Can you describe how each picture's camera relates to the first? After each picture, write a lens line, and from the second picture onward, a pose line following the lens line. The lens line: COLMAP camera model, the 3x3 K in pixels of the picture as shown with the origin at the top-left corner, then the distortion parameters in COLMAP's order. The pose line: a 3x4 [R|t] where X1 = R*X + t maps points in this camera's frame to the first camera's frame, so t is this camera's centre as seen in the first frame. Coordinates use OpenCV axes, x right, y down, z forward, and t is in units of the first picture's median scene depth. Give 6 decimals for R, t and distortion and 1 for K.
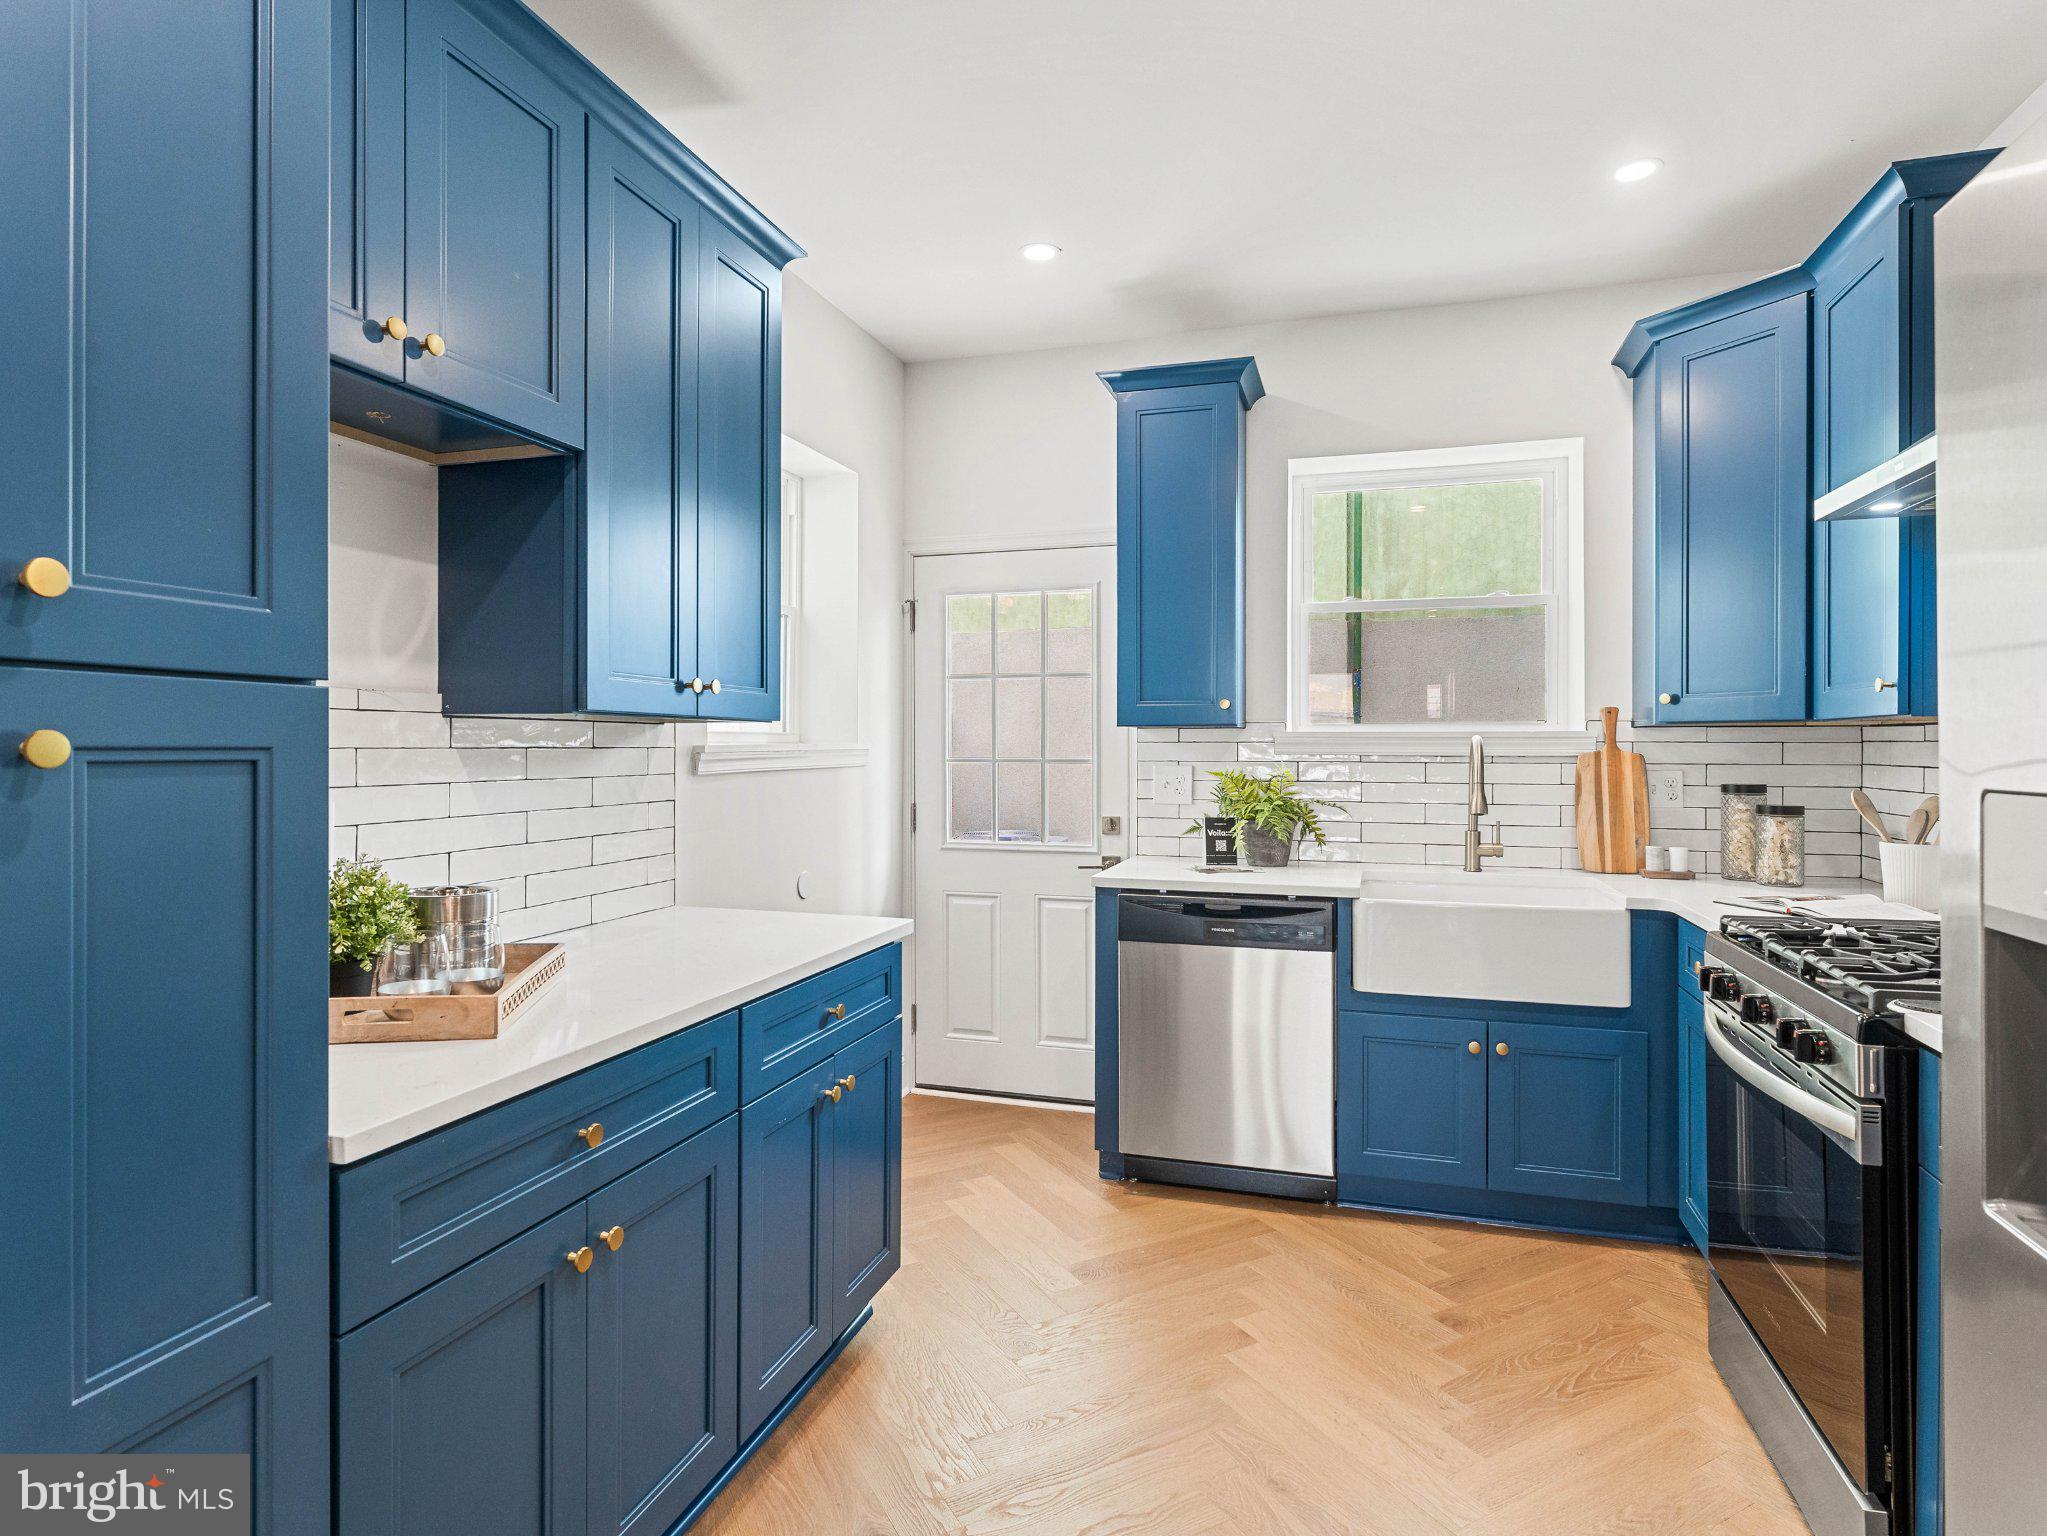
lens RADIAL K [[1122.7, 0, 1027.9], [0, 1122.7, 754.6], [0, 0, 1]] dist [0.000406, 0.000215]
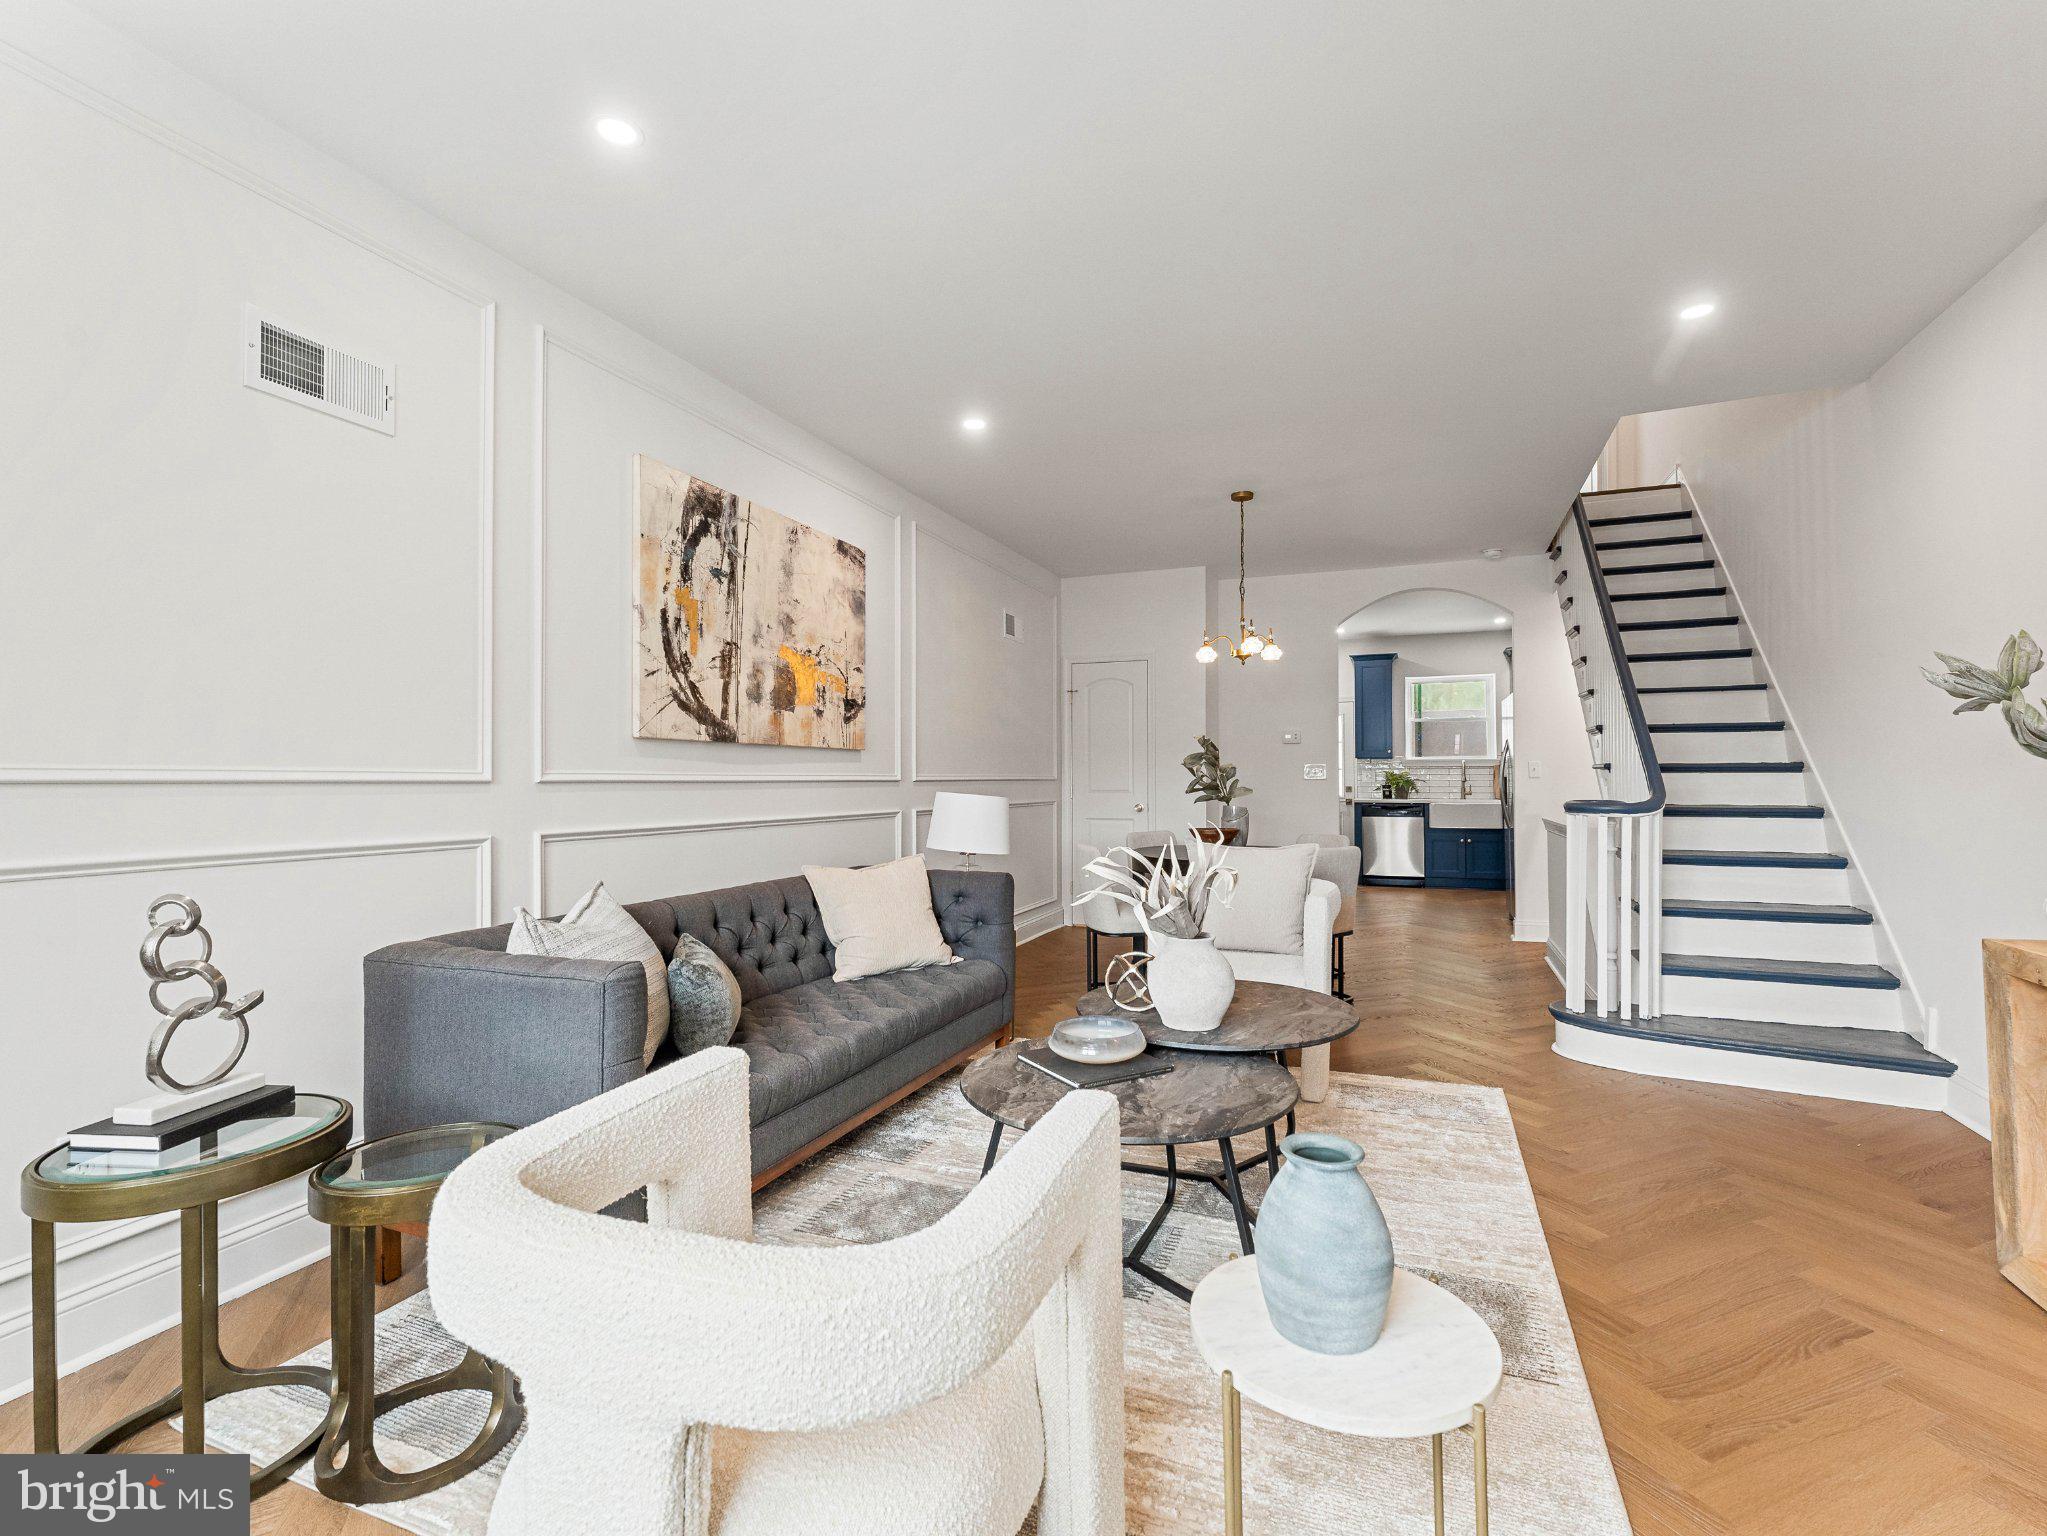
lens RADIAL K [[930.3, 0, 1016.1], [0, 930.3, 774.2], [0, 0, 1]] dist [-0.001882, 0.001552]
pose [[0.994932, -0.007918, -0.100235, -0.707057], [0.006216, 0.999831, -0.017277, 0.069409], [0.100355, 0.016566, 0.994814, -2.053326]]
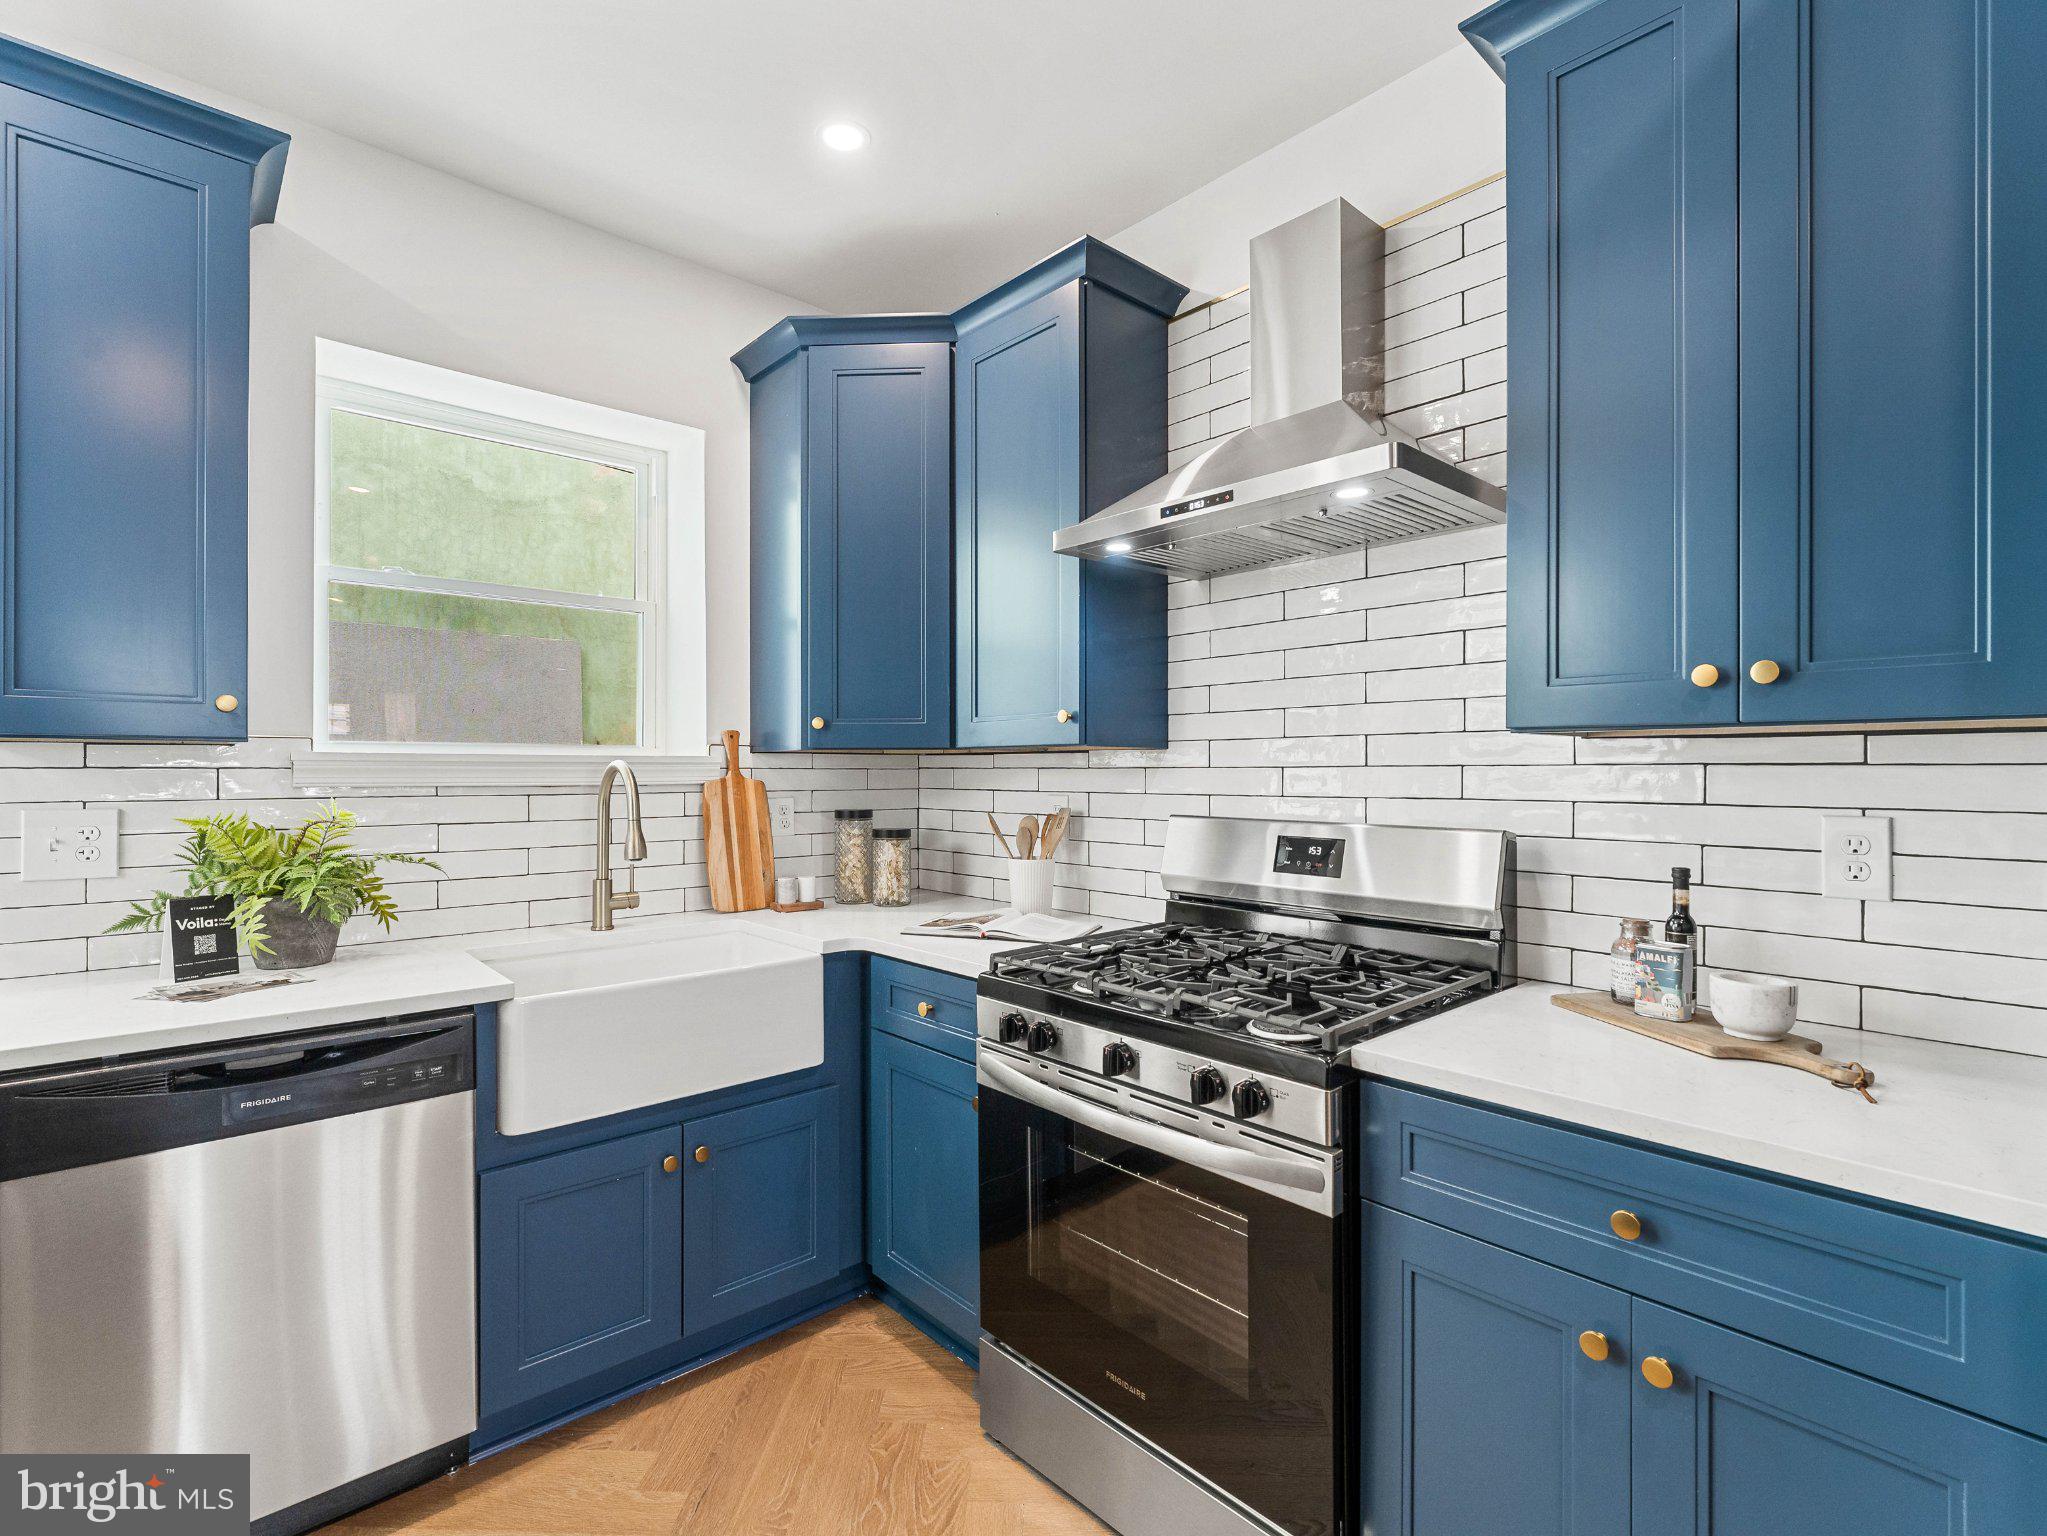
lens RADIAL K [[969.8, 0, 1027.0], [0, 969.8, 771.3], [0, 0, 1]] dist [-0.005263, -0.000560]
pose [[0.511418, -0.001009, 0.859332, -0.042783], [0.006935, 0.999972, -0.002953, -0.004842], [-0.859304, 0.007469, 0.511410, 0.388343]]
